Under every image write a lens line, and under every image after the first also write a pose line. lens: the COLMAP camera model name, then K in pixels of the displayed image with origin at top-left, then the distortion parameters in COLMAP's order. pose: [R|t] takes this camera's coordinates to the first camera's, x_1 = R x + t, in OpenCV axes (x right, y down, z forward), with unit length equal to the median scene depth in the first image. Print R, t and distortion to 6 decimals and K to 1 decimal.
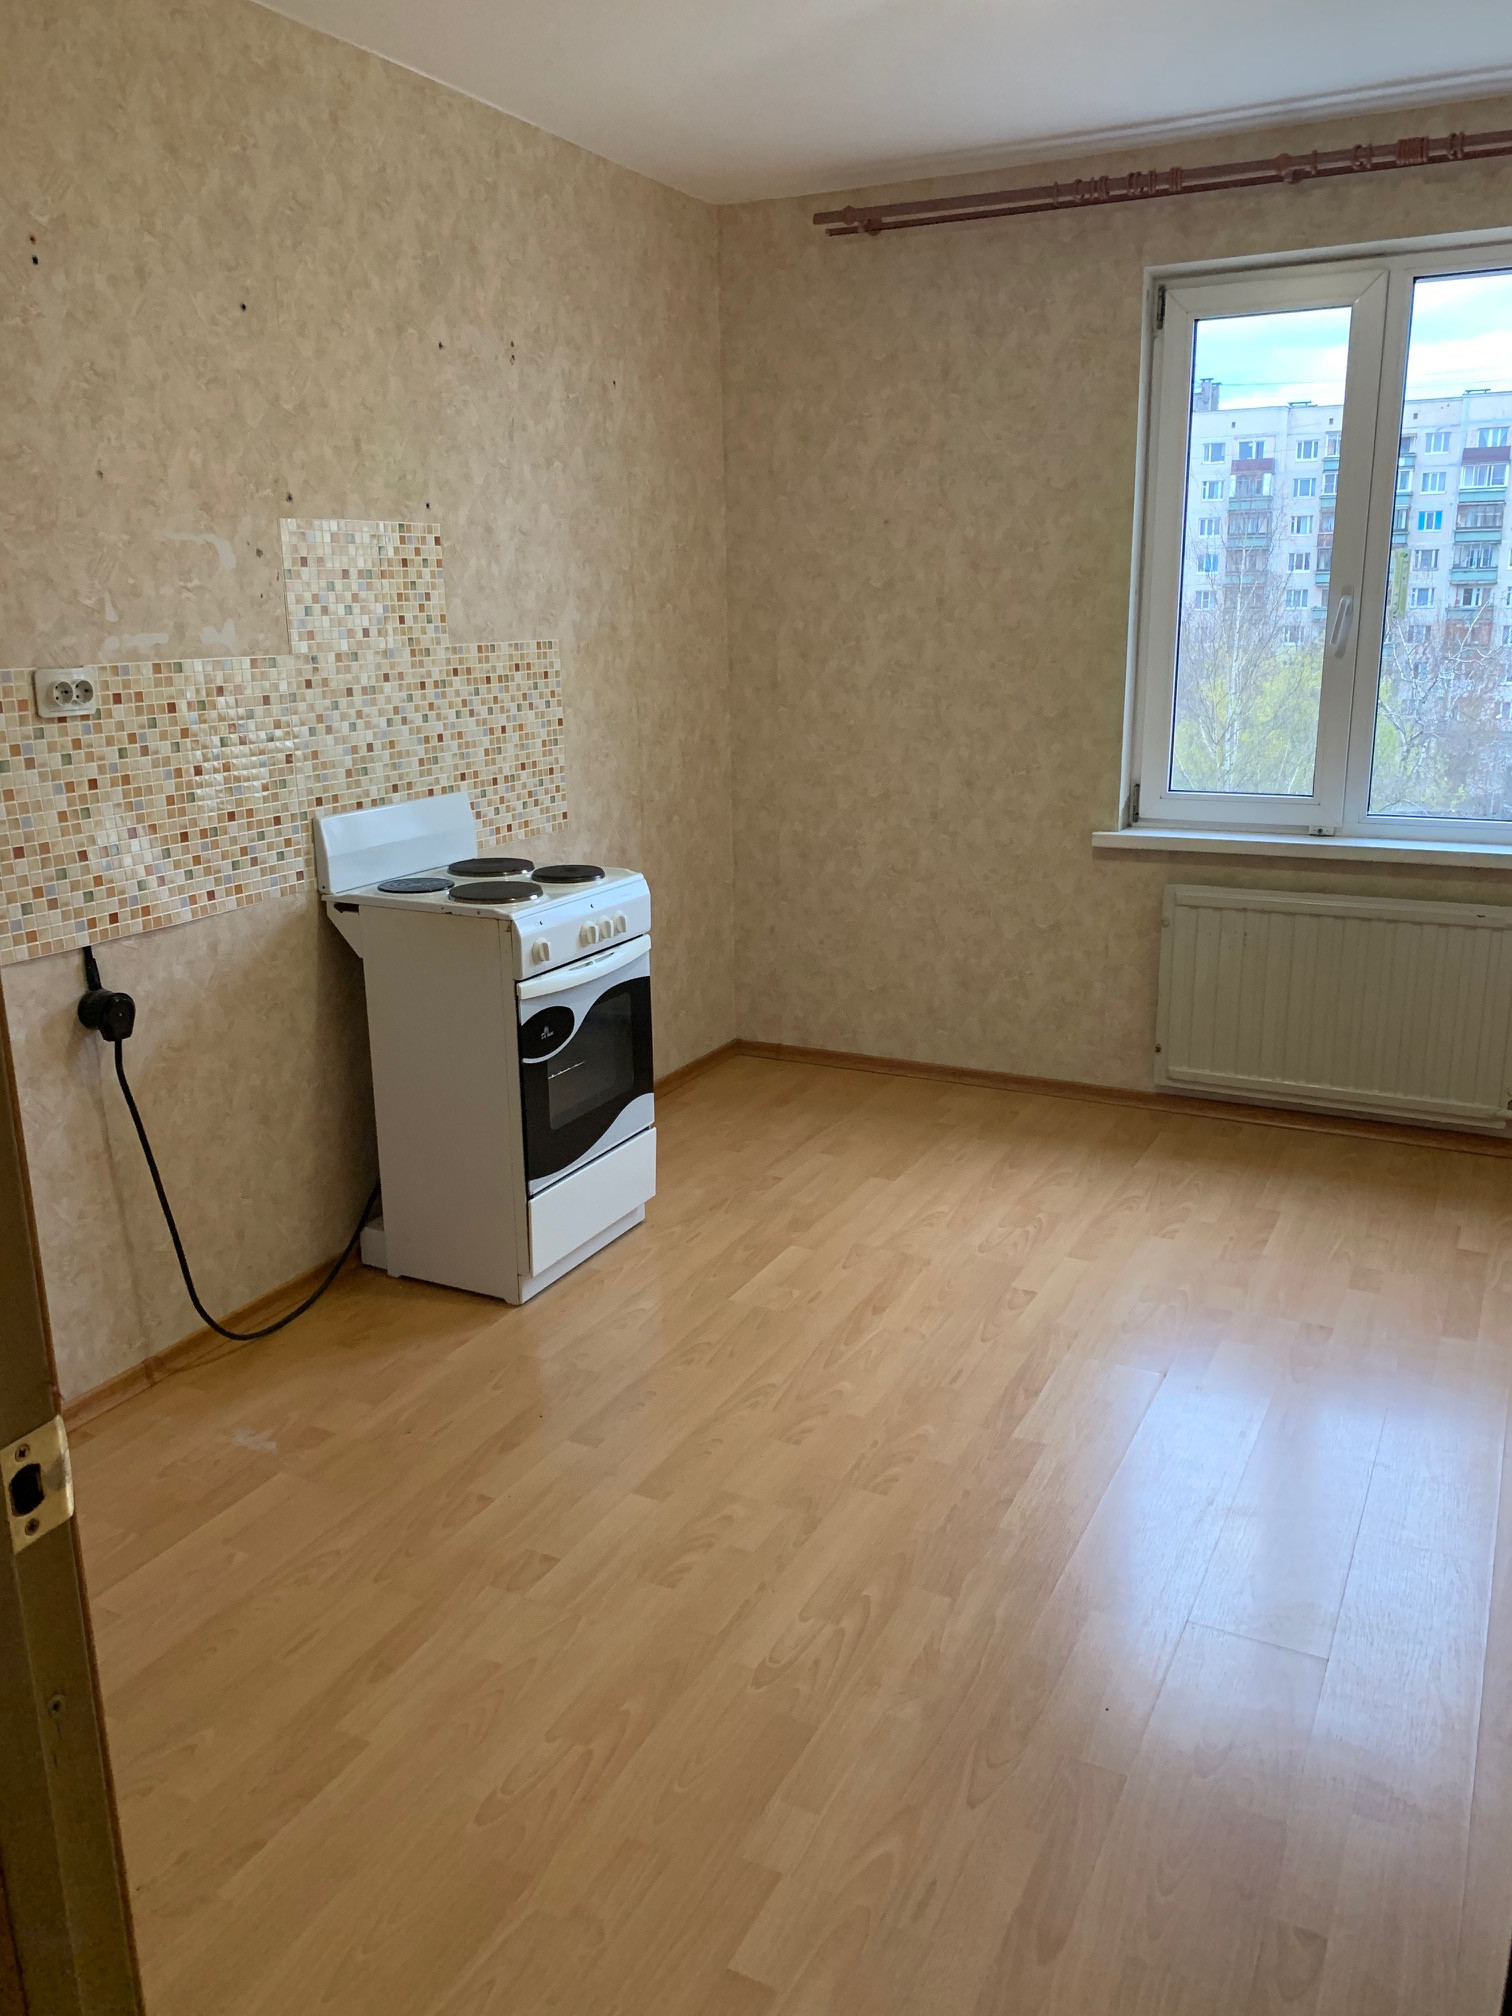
lens RADIAL K [[1566.9, 0, 750.3], [0, 1566.9, 1024.4], [0, 0, 1]] dist [0.049195, -0.044159]
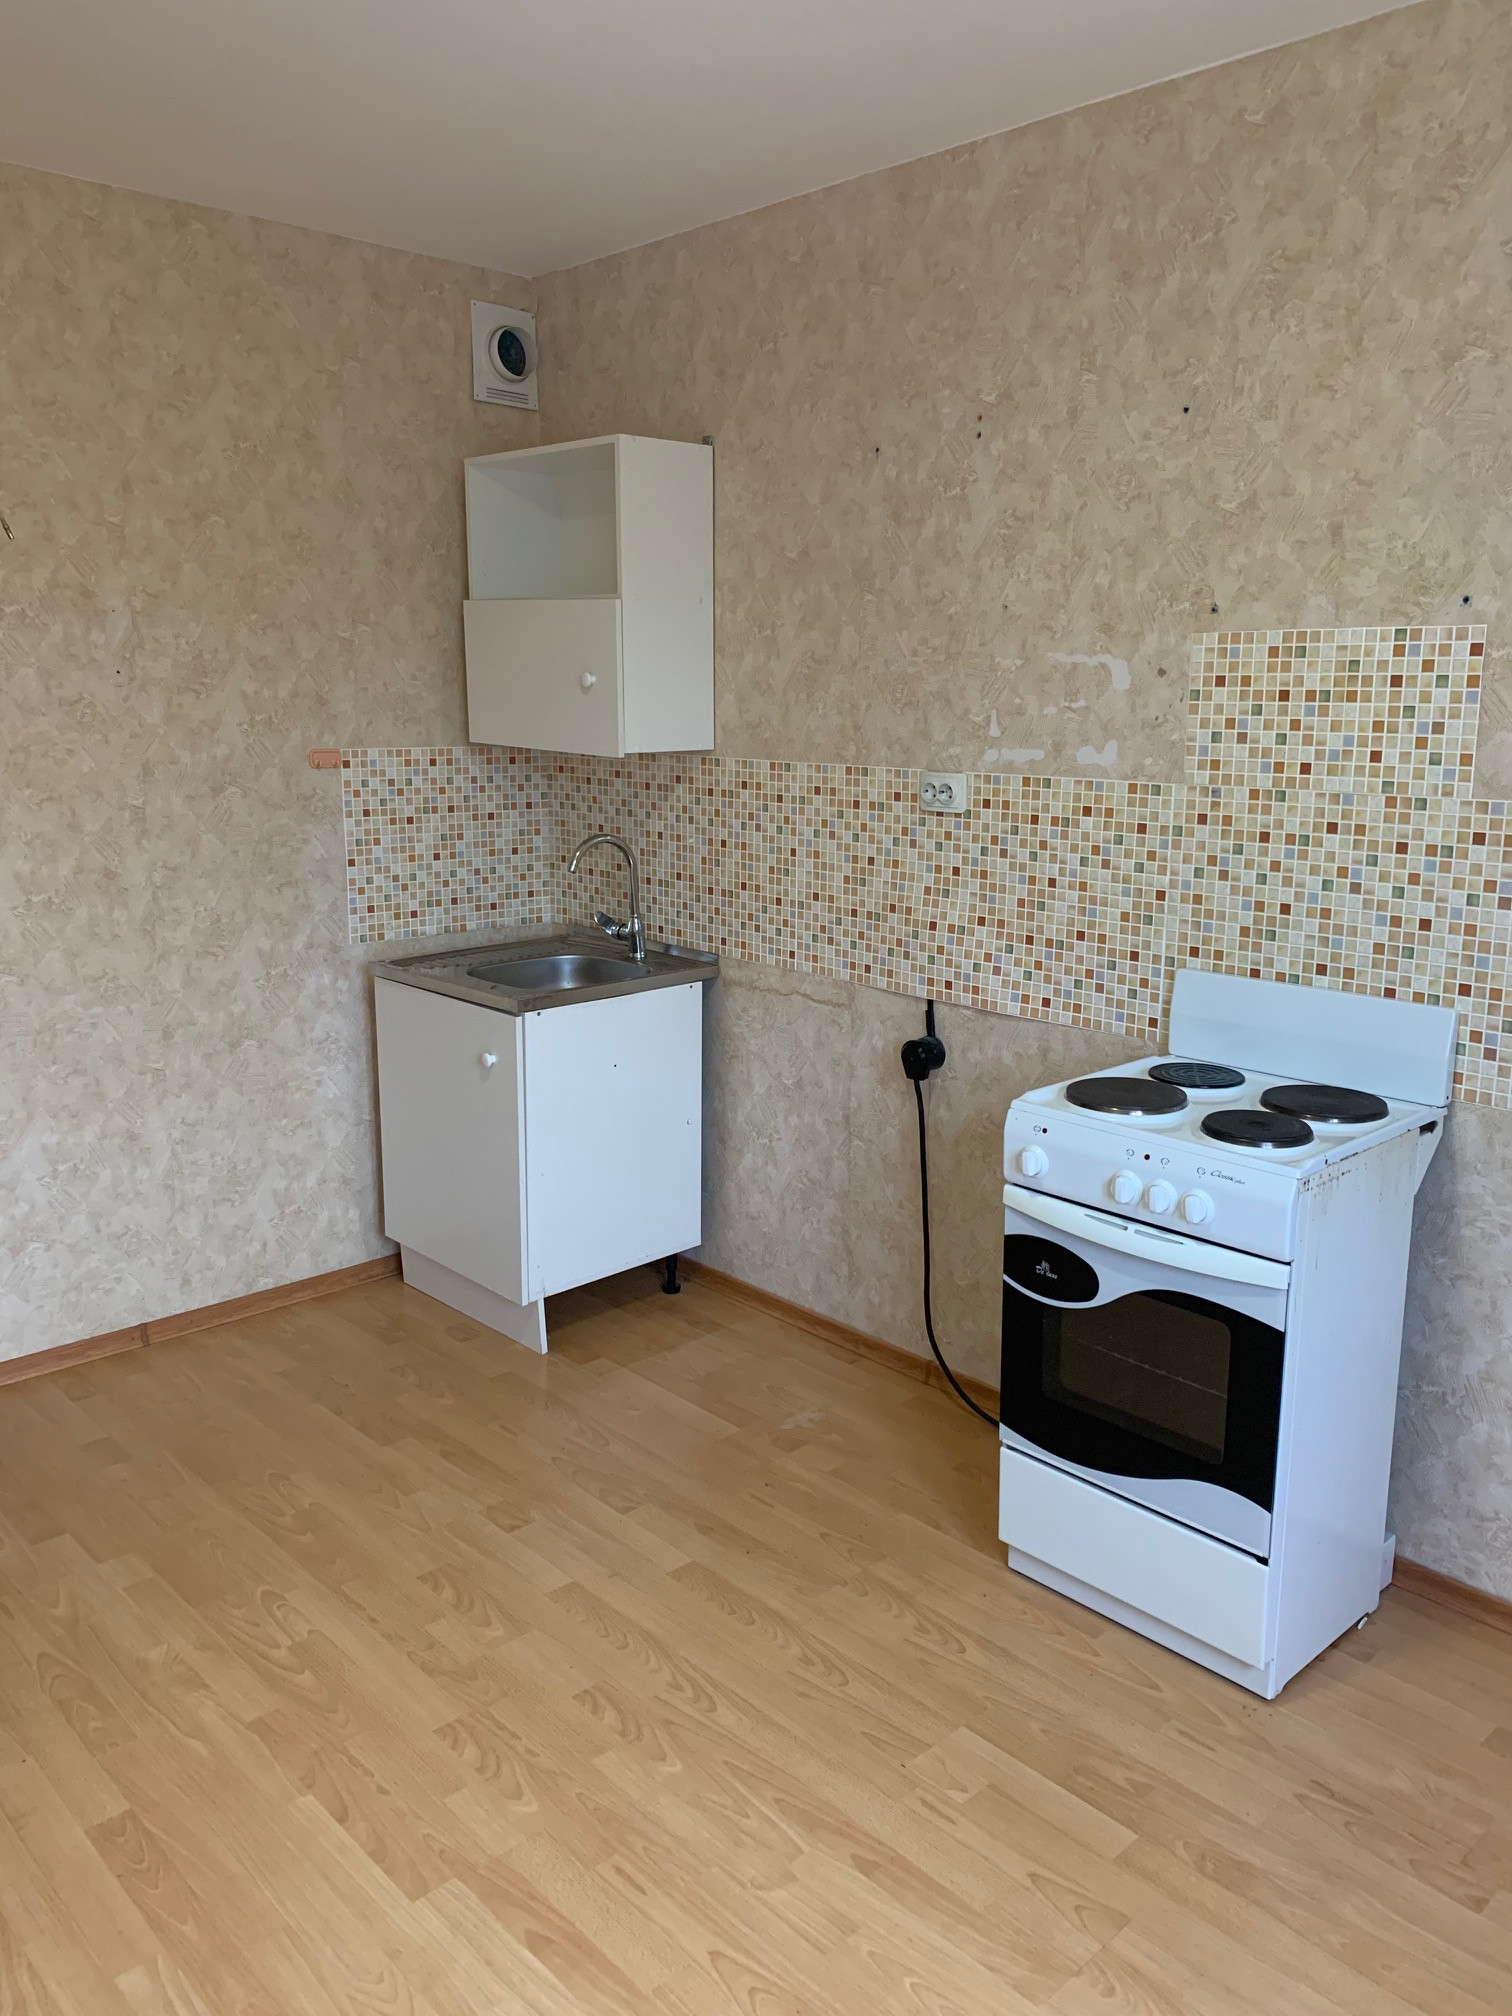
lens RADIAL K [[1566.9, 0, 752.7], [0, 1566.9, 1011.1], [0, 0, 1]] dist [0.049195, -0.044159]
pose [[-0.346828, 0.209439, -0.914246, 0.674615], [-0.246868, 0.919996, 0.304408, -0.349601], [0.904857, 0.331275, -0.267377, 1.133499]]
